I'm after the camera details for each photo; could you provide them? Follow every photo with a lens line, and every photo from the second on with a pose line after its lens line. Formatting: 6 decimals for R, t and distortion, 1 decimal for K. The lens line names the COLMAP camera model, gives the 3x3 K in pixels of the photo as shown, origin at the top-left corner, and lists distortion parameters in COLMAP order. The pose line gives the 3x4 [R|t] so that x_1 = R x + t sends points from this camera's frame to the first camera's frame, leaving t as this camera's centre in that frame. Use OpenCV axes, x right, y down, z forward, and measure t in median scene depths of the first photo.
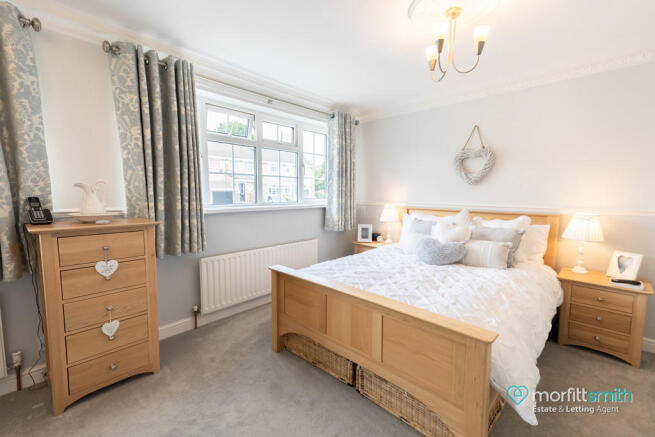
lens RADIAL K [[290.3, 0, 327.5], [0, 290.3, 218.5], [0, 0, 1]] dist [0.046811, -0.000058]
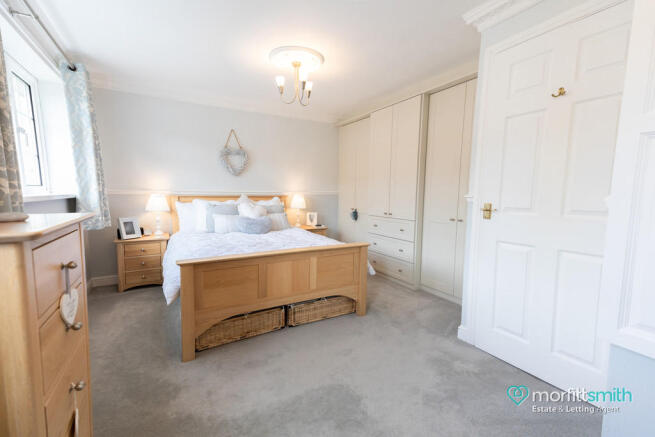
lens RADIAL K [[284.4, 0, 327.5], [0, 284.4, 218.5], [0, 0, 1]] dist [0.044464, -0.000337]
pose [[0.278756, -0.095981, 0.955554, -0.725999], [0.088790, 0.993307, 0.073871, 0.017701], [-0.956249, 0.064252, 0.285413, 0.313640]]
